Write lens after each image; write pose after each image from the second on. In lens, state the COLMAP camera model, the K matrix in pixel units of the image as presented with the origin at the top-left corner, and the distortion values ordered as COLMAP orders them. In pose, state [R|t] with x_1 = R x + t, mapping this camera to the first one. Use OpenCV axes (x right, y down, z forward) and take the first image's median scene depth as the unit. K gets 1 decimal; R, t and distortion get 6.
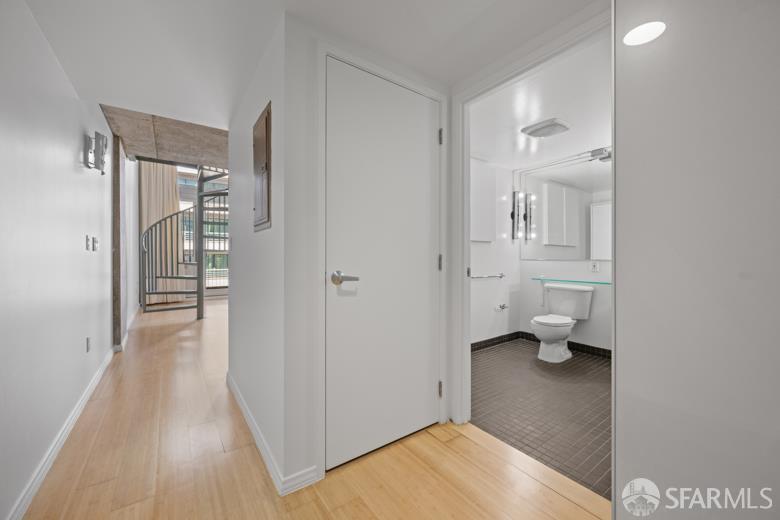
lens RADIAL K [[306.2, 0, 390.4], [0, 306.2, 257.4], [0, 0, 1]] dist [-0.000741, -0.000116]
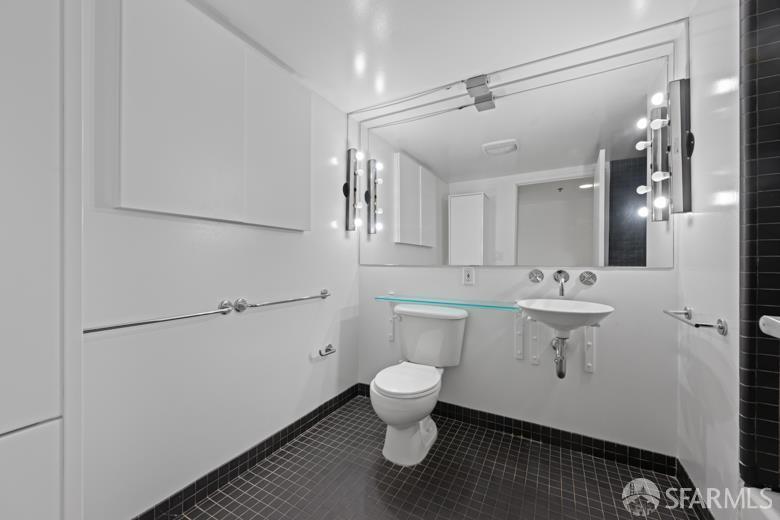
lens RADIAL K [[306.2, 0, 390.4], [0, 306.2, 257.4], [0, 0, 1]] dist [-0.000741, -0.000116]
pose [[0.903064, 0.009113, 0.429409, 0.225572], [-0.001915, 0.999850, -0.017190, 0.002064], [-0.429501, 0.014702, 0.902947, 0.438448]]
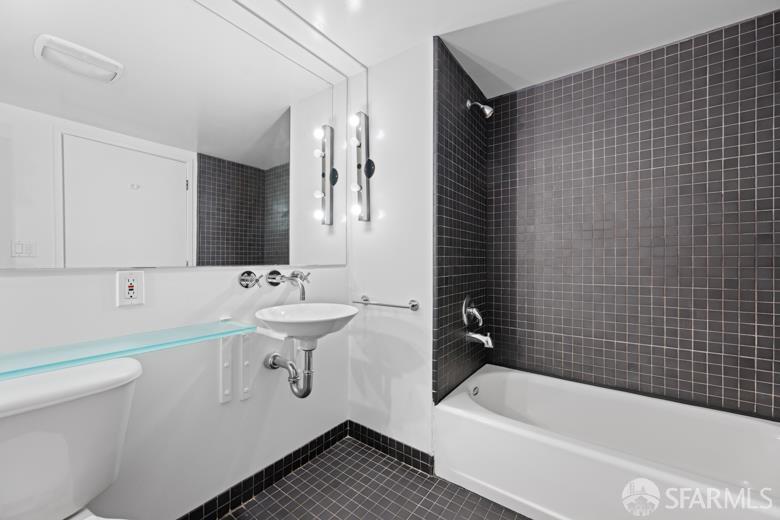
lens RADIAL K [[302.7, 0, 390.8], [0, 302.7, 262.7], [0, 0, 1]] dist [-0.000546, -0.000026]
pose [[-0.305485, -0.000241, 0.952197, 0.252129], [0.008520, 0.999959, 0.002986, 0.003402], [-0.952159, 0.009025, -0.305470, 0.712689]]
